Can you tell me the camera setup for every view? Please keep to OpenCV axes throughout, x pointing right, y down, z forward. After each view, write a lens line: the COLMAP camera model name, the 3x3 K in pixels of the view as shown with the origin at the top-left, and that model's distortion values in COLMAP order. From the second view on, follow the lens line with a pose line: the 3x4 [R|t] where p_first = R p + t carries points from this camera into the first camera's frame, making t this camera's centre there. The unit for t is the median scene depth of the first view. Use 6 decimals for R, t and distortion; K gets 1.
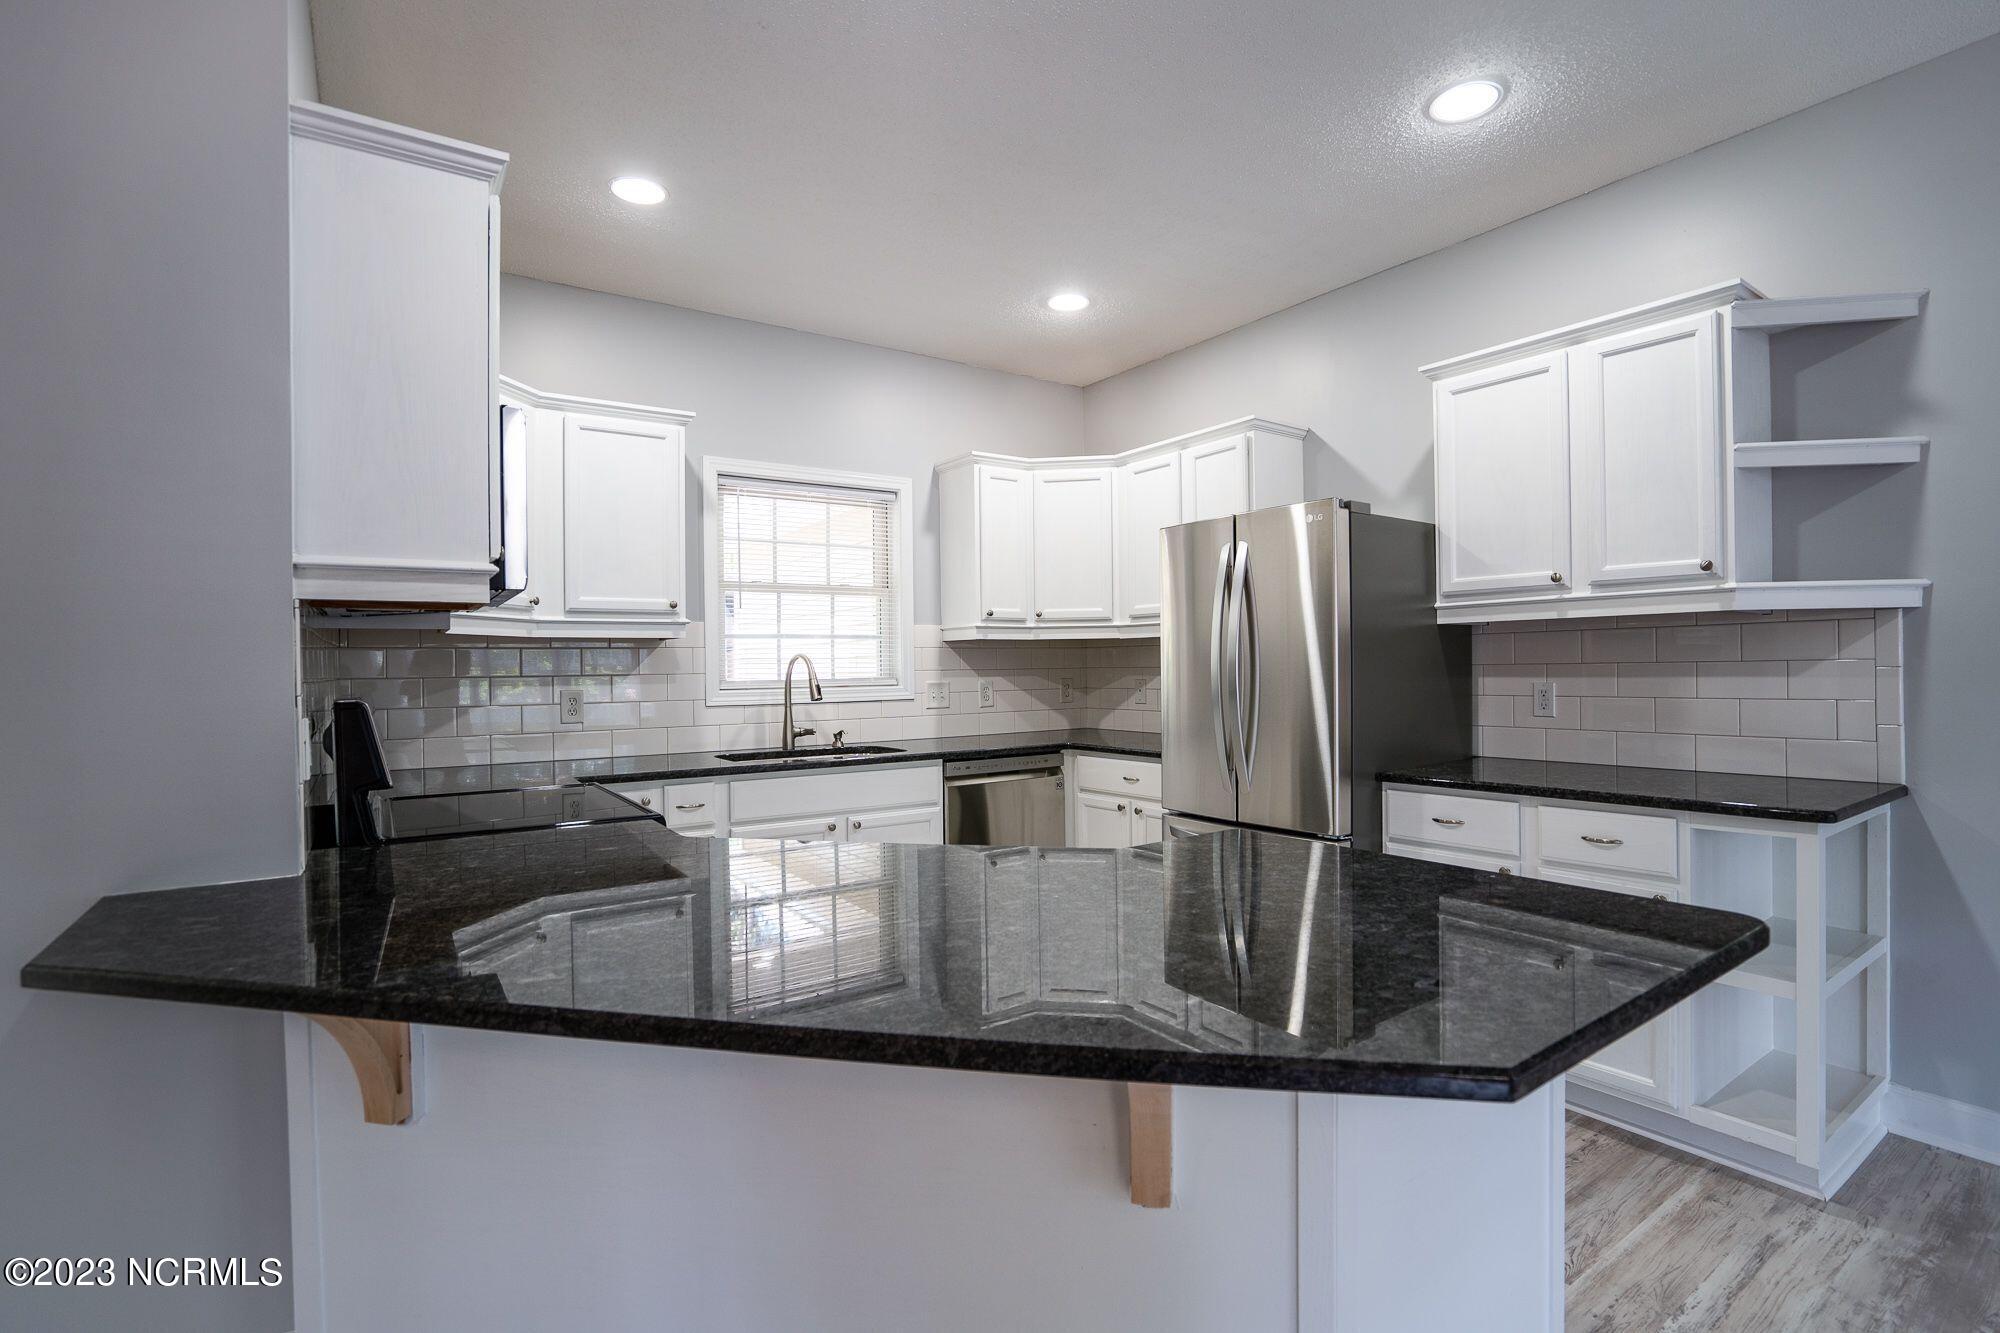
lens RADIAL K [[930.6, 0, 999.4], [0, 930.6, 665.5], [0, 0, 1]] dist [-0.024989, 0.001048]
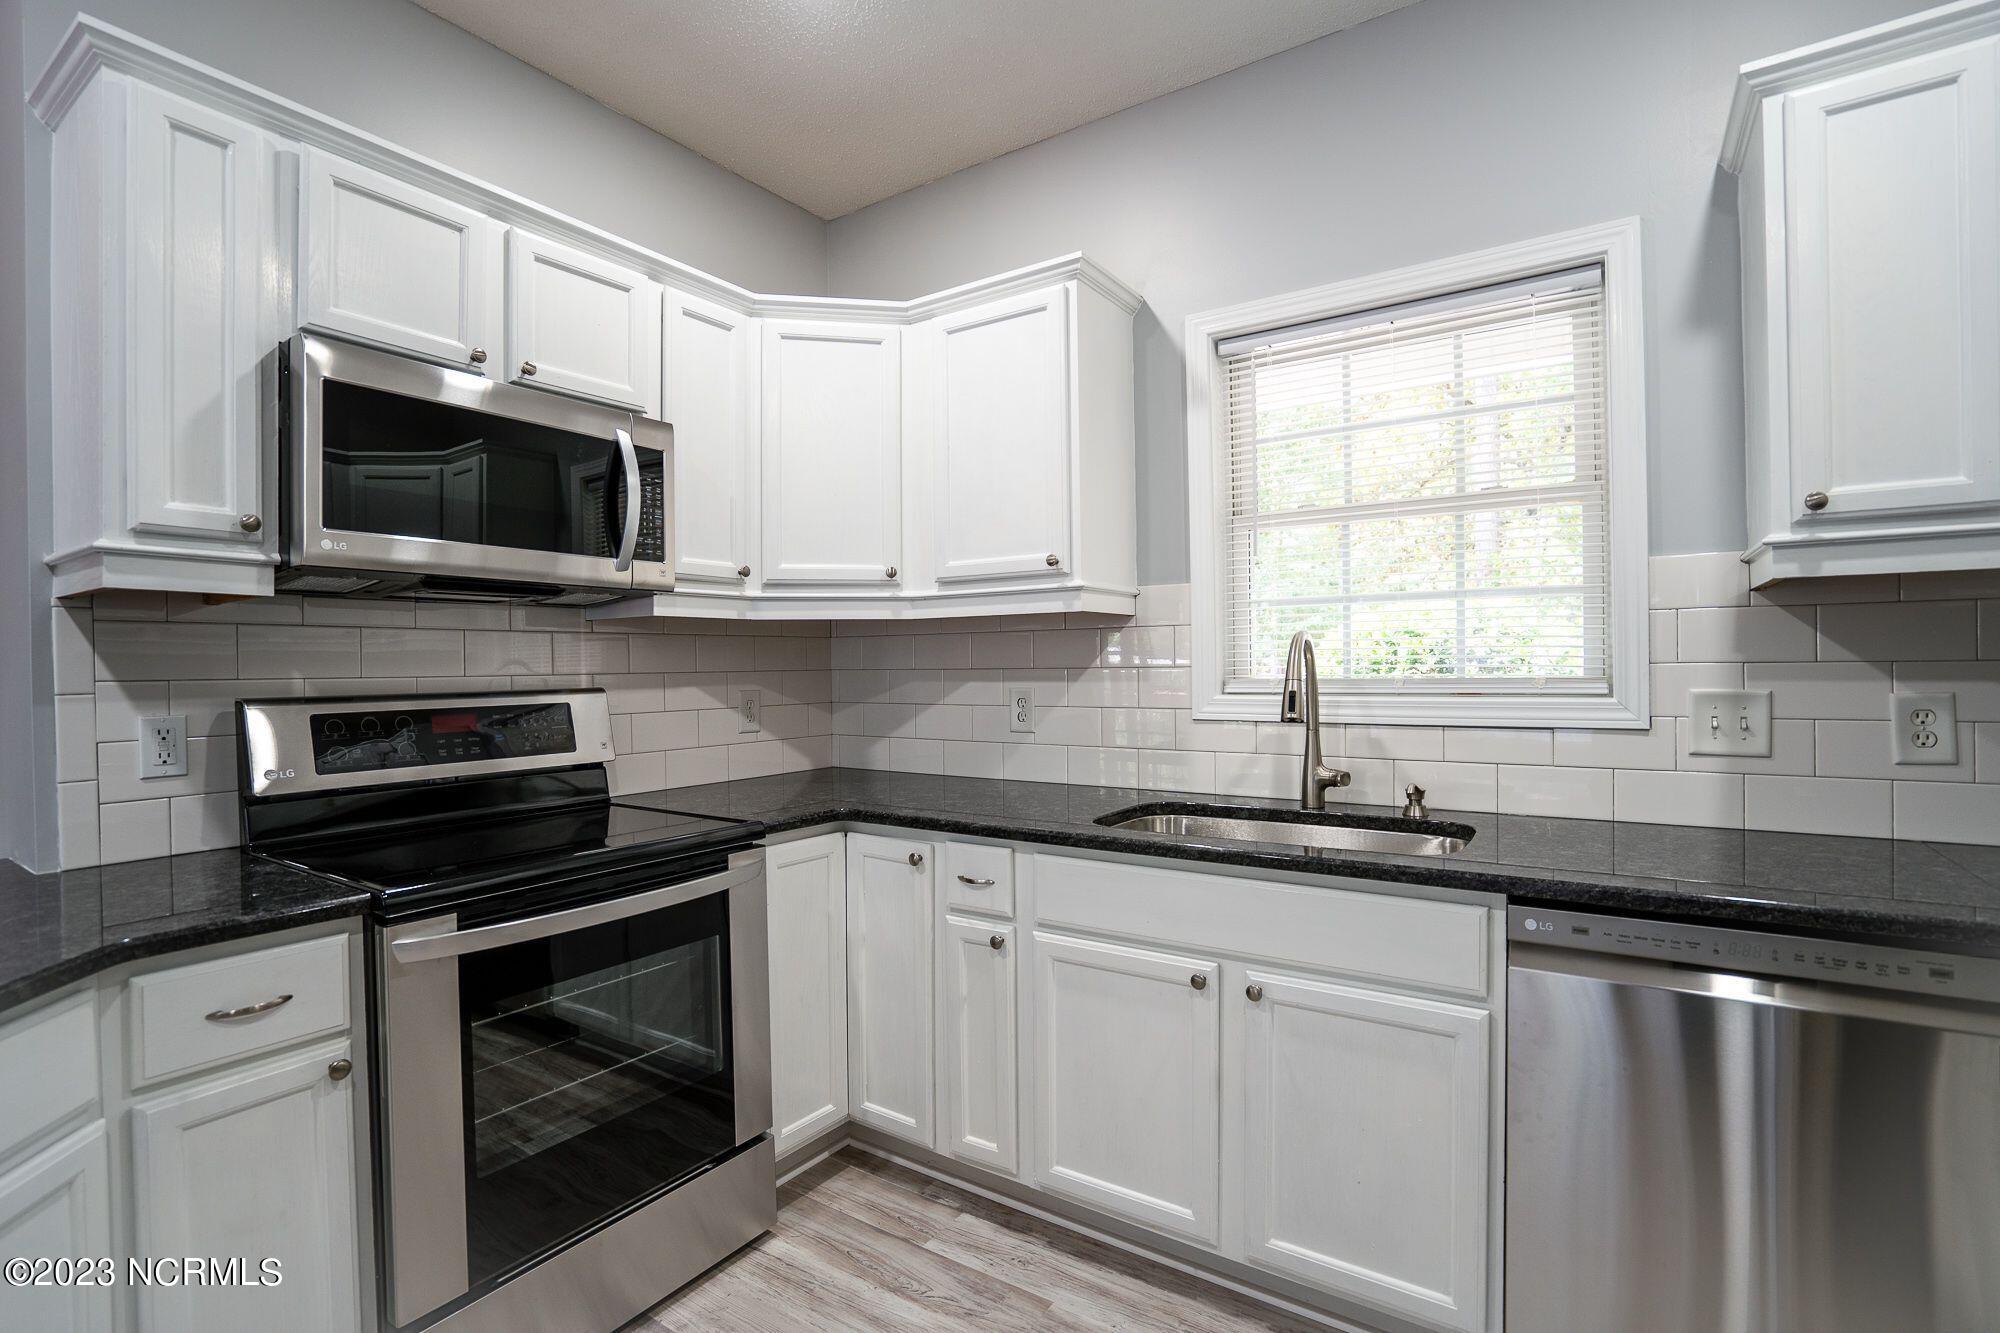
lens RADIAL K [[930.6, 0, 1006.1], [0, 930.6, 660.1], [0, 0, 1]] dist [-0.024989, 0.001048]
pose [[0.387375, 0.003582, -0.921915, 0.187422], [0.005969, 0.999962, 0.006394, -0.000301], [0.921903, -0.007980, 0.387338, 0.578389]]
